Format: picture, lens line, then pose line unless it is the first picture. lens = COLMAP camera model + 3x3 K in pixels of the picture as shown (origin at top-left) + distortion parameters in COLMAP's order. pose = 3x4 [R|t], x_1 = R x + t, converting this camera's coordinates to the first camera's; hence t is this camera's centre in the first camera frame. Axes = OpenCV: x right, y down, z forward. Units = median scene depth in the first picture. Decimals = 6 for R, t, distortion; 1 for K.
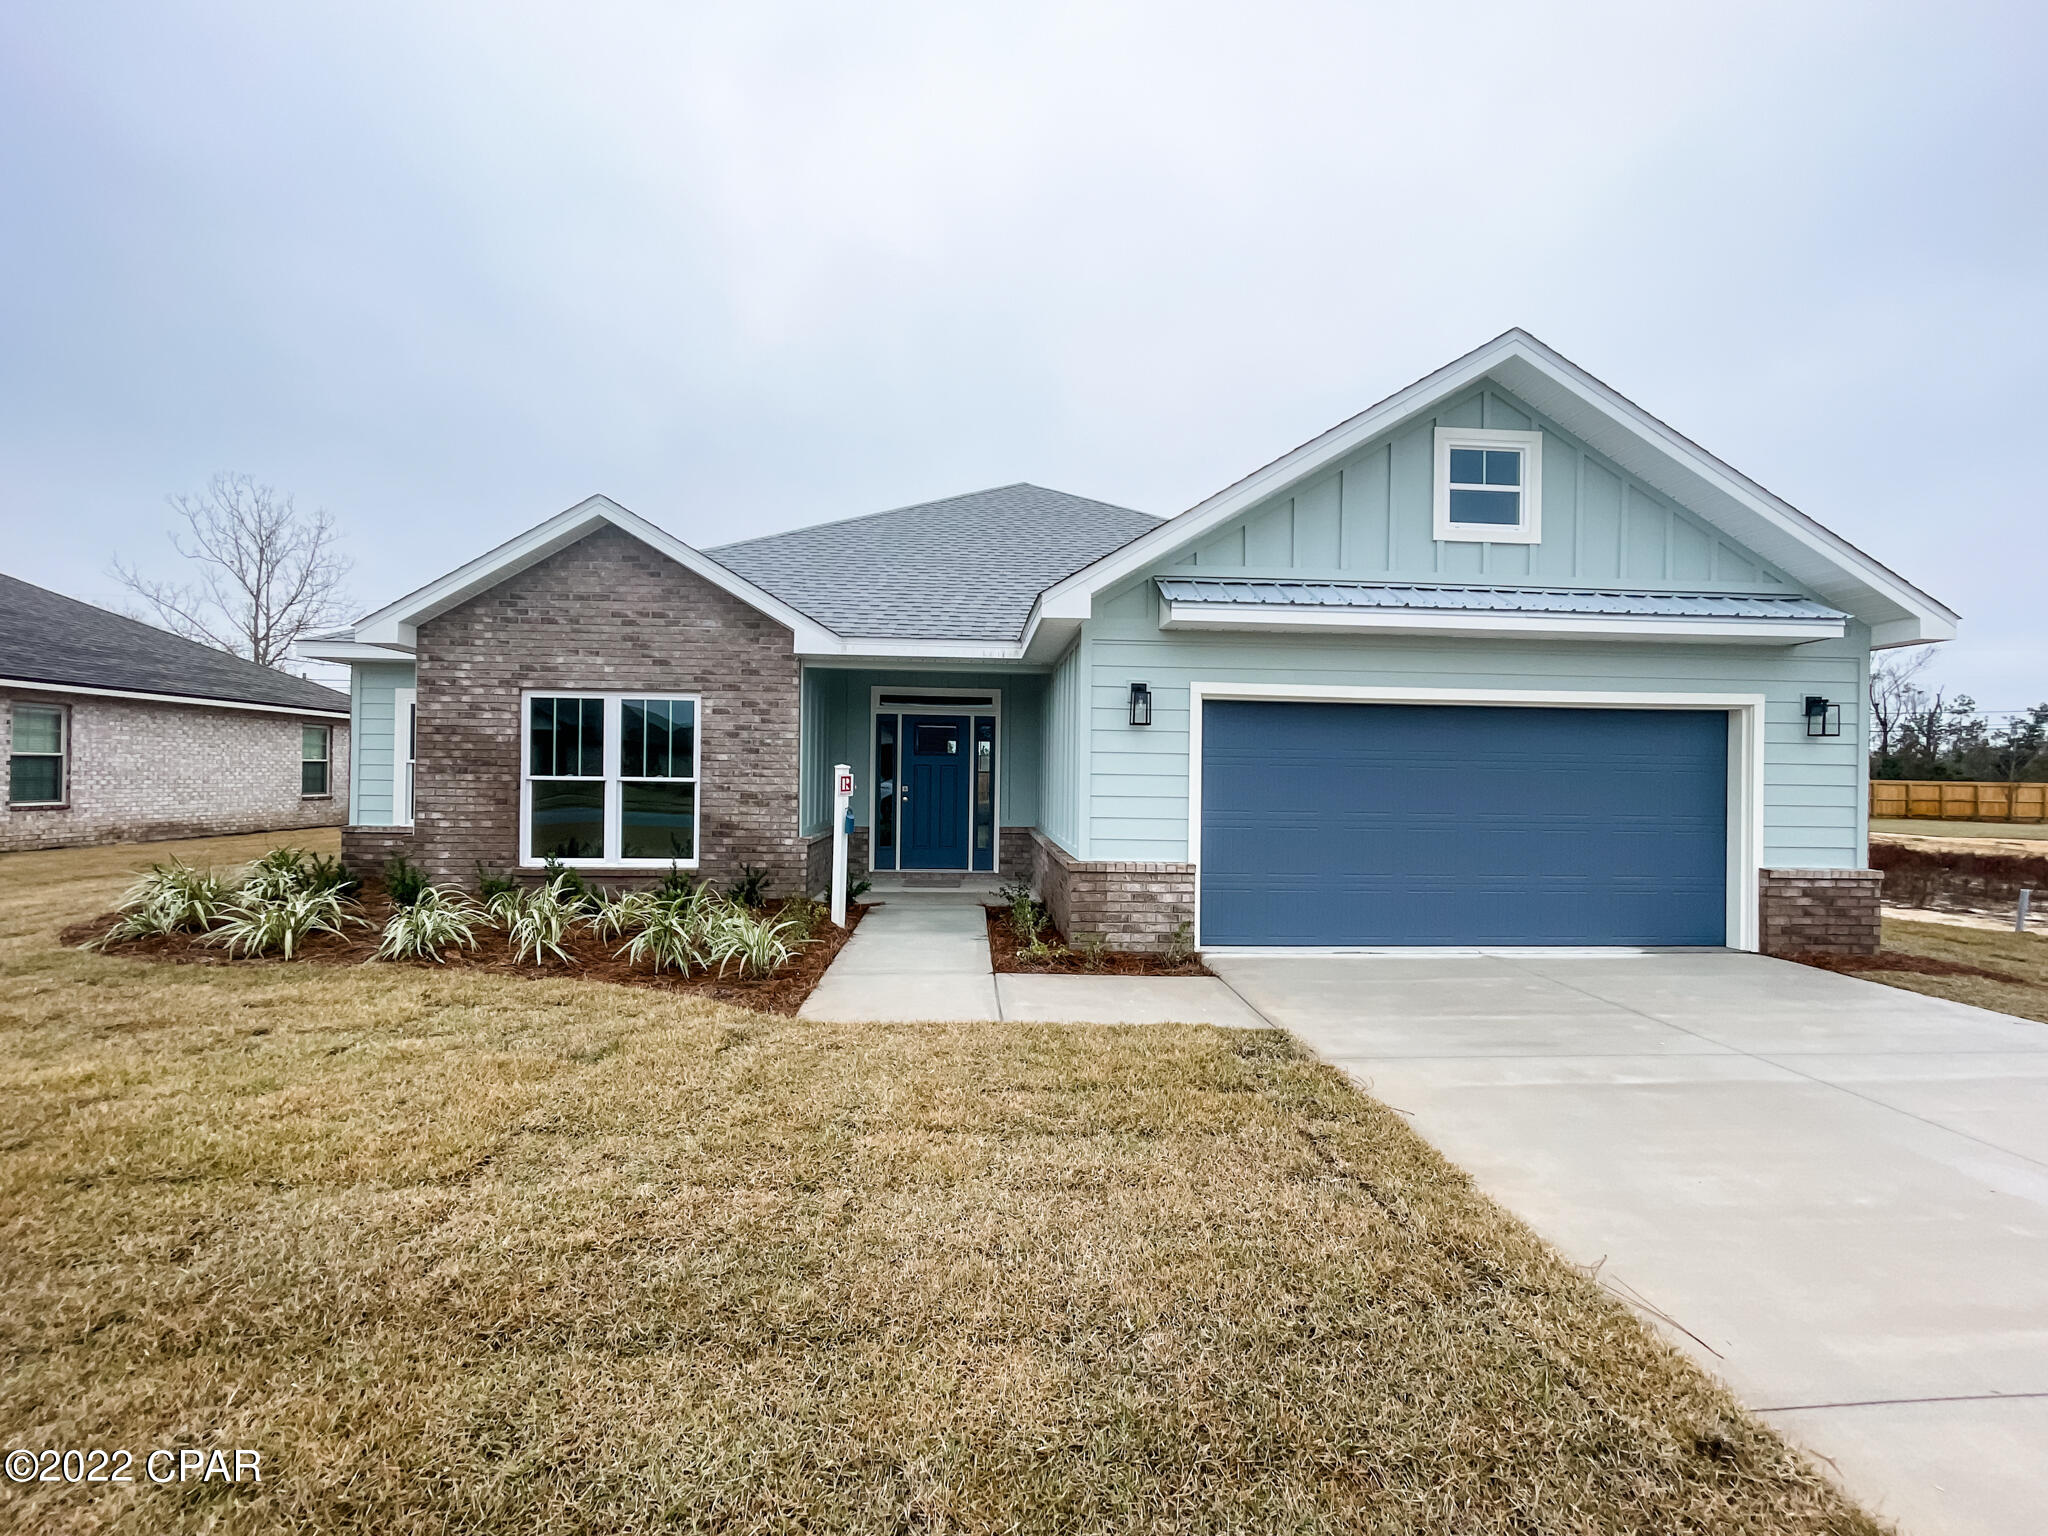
lens RADIAL K [[831.7, 0, 1009.8], [0, 831.7, 772.6], [0, 0, 1]] dist [-0.003440, -0.000161]
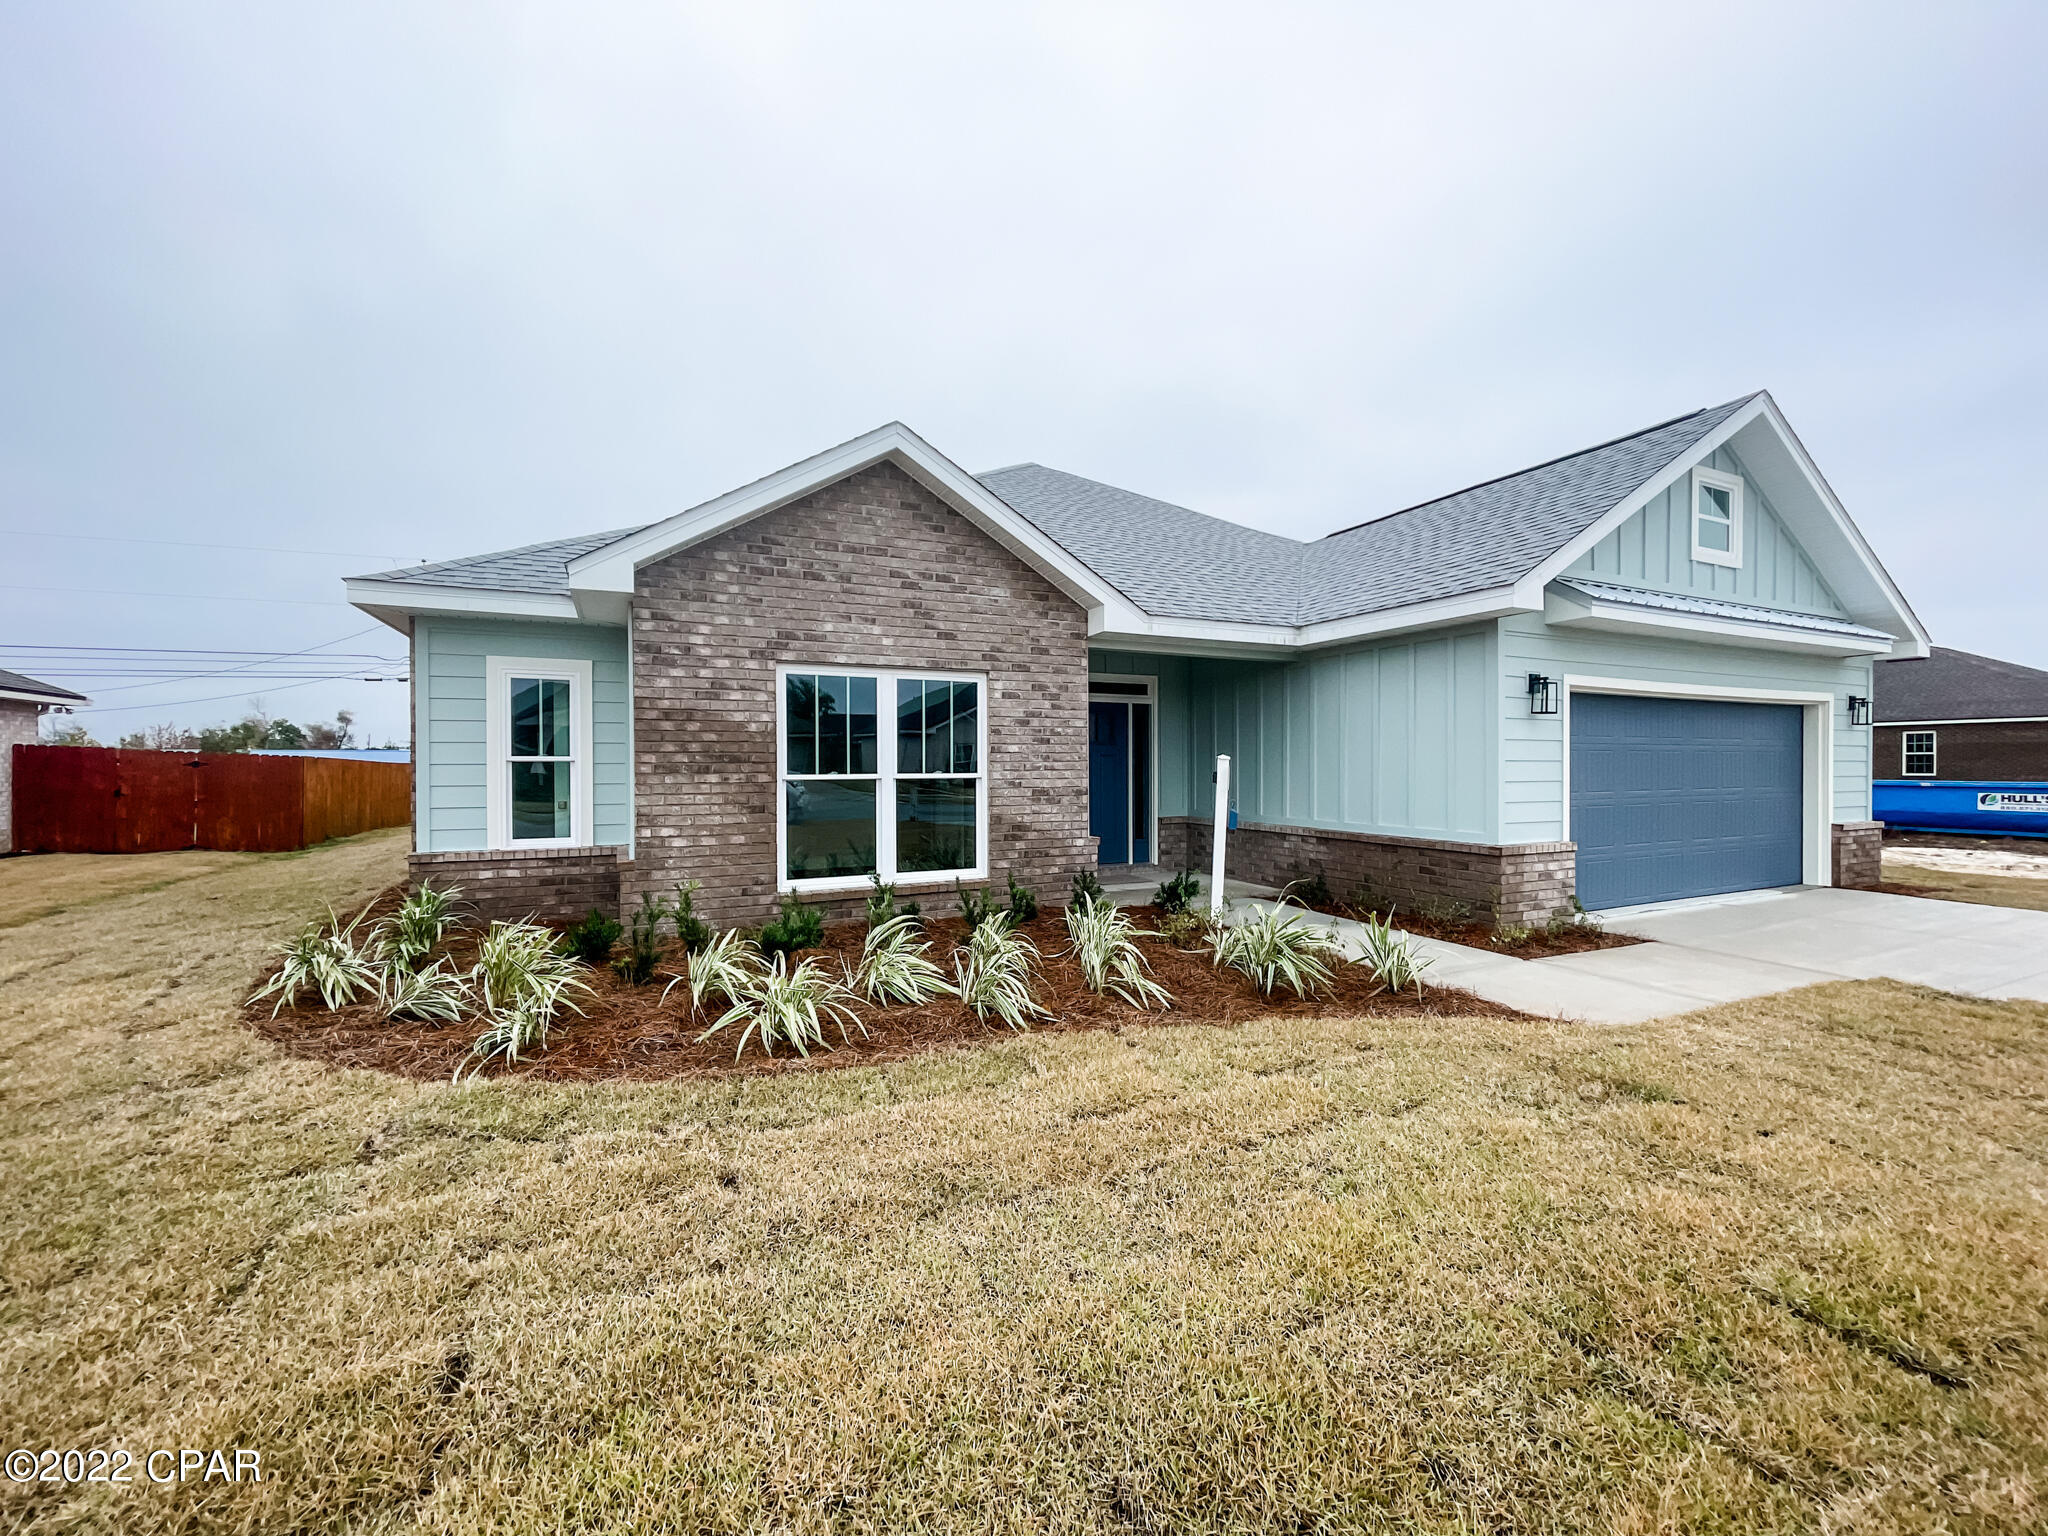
lens RADIAL K [[831.7, 0, 990.6], [0, 831.7, 775.6], [0, 0, 1]] dist [-0.003440, -0.000161]
pose [[0.929301, -0.021659, 0.368688, -0.686274], [0.016157, 0.999707, 0.018003, -0.006361], [-0.368970, -0.010773, 0.929379, 0.207343]]
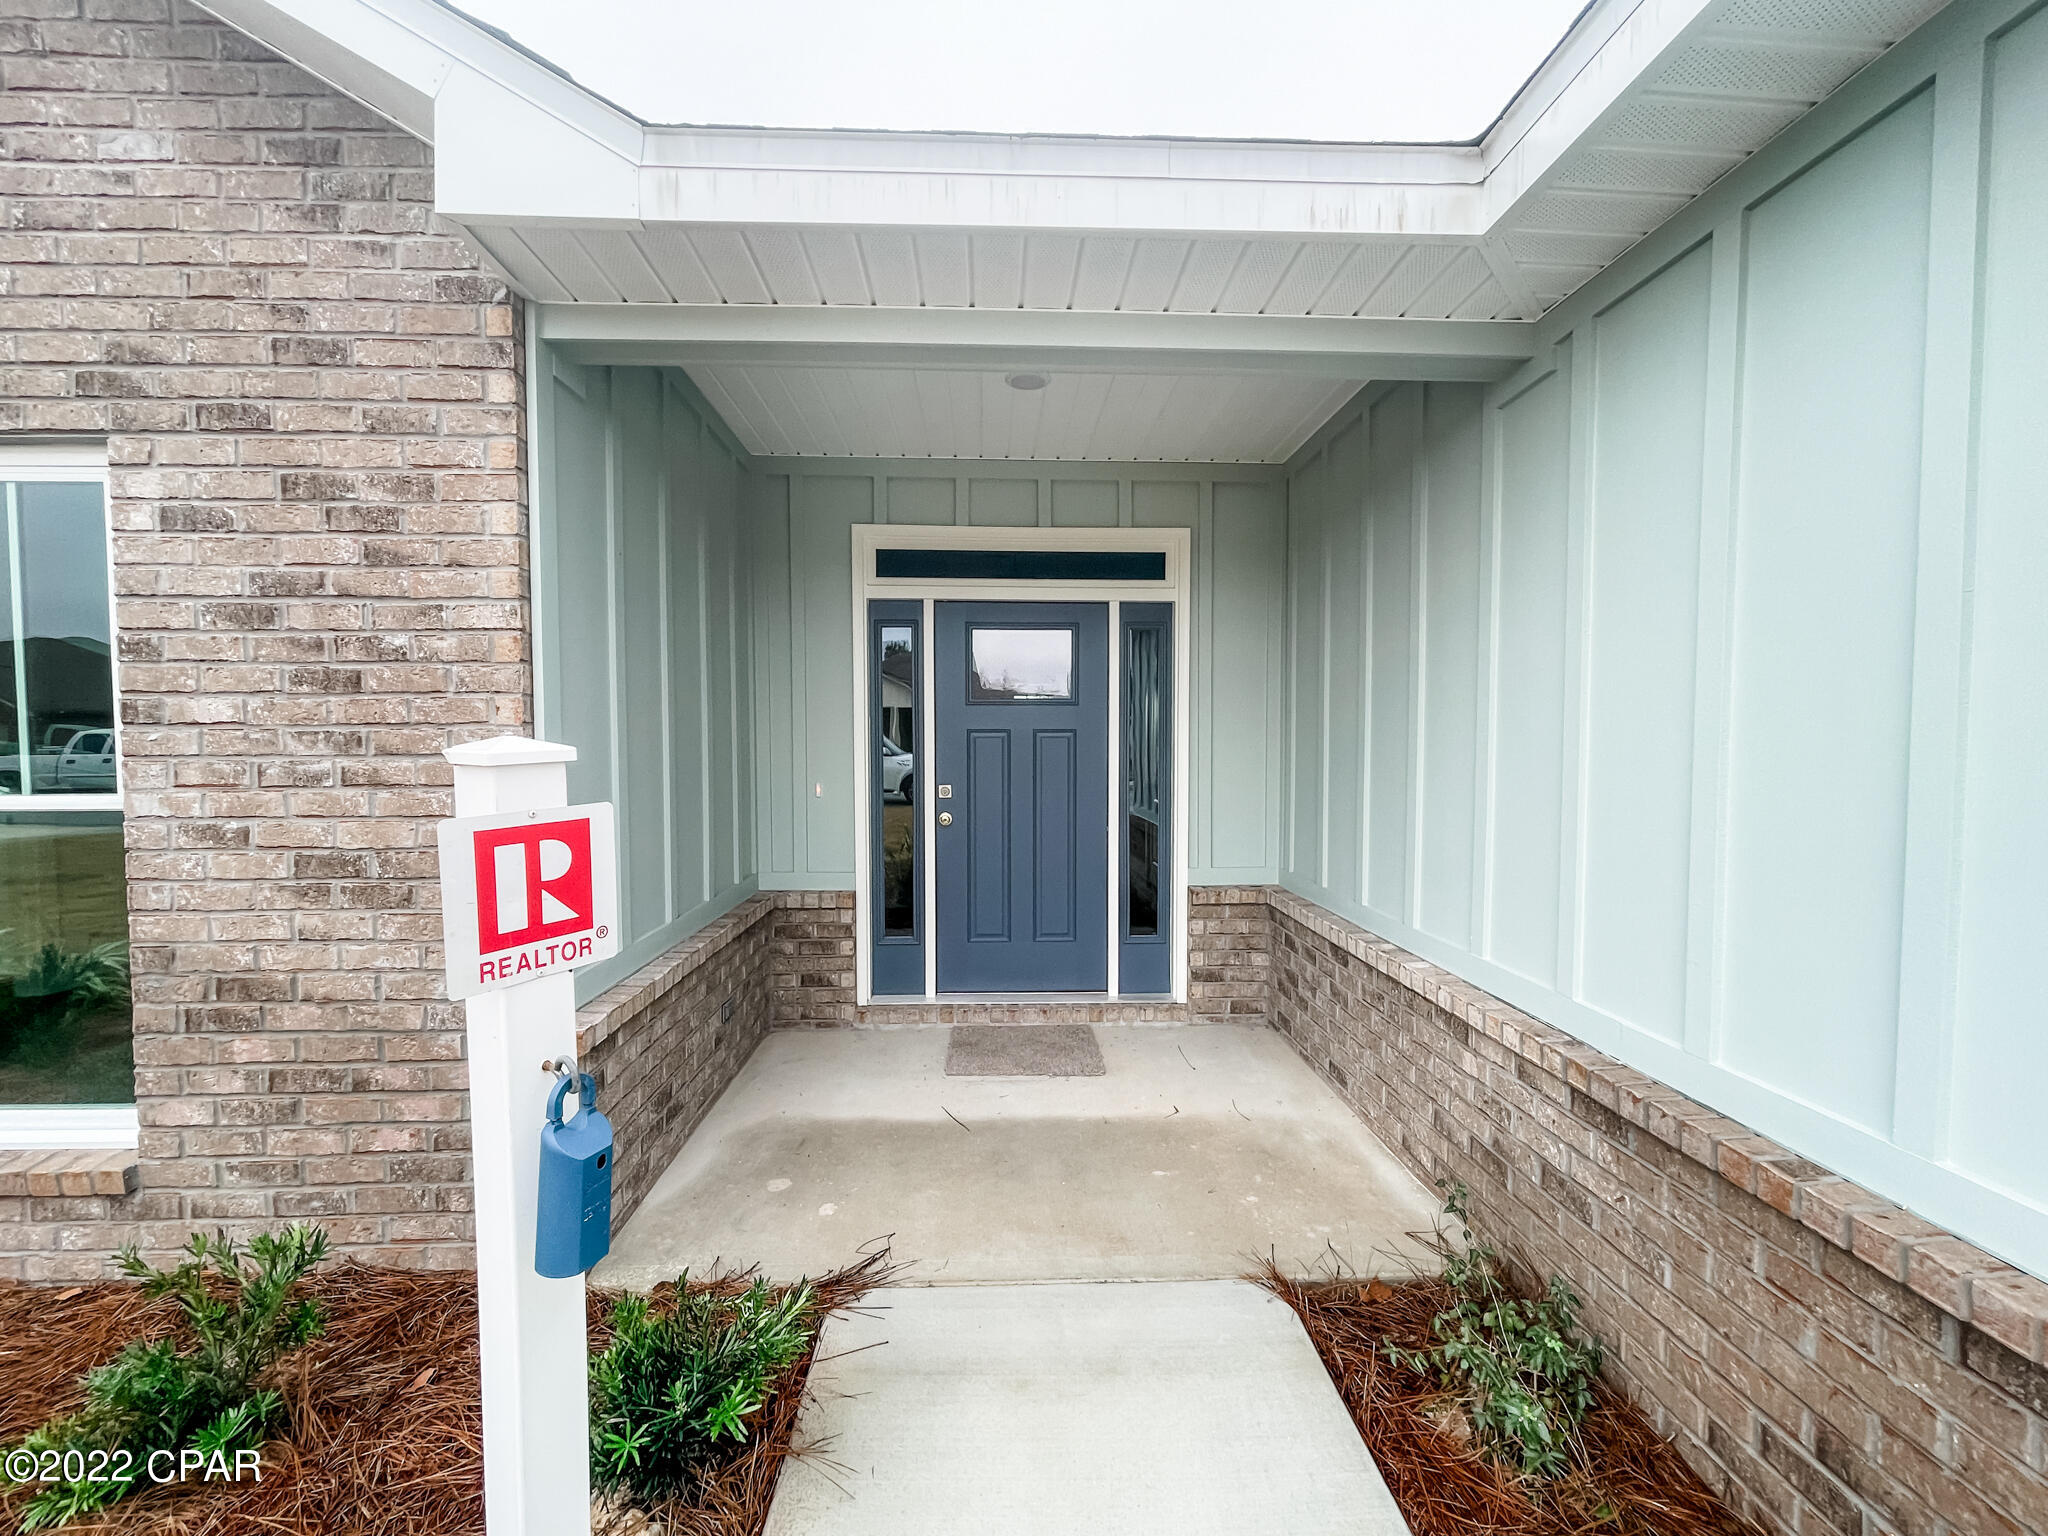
lens RADIAL K [[831.7, 0, 1022.1], [0, 831.7, 772.9], [0, 0, 1]] dist [-0.003440, -0.000161]
pose [[0.999827, -0.013953, -0.012322, -0.105734], [0.014445, 0.999066, 0.040732, -0.006558], [0.011742, -0.040903, 0.999094, 0.760414]]
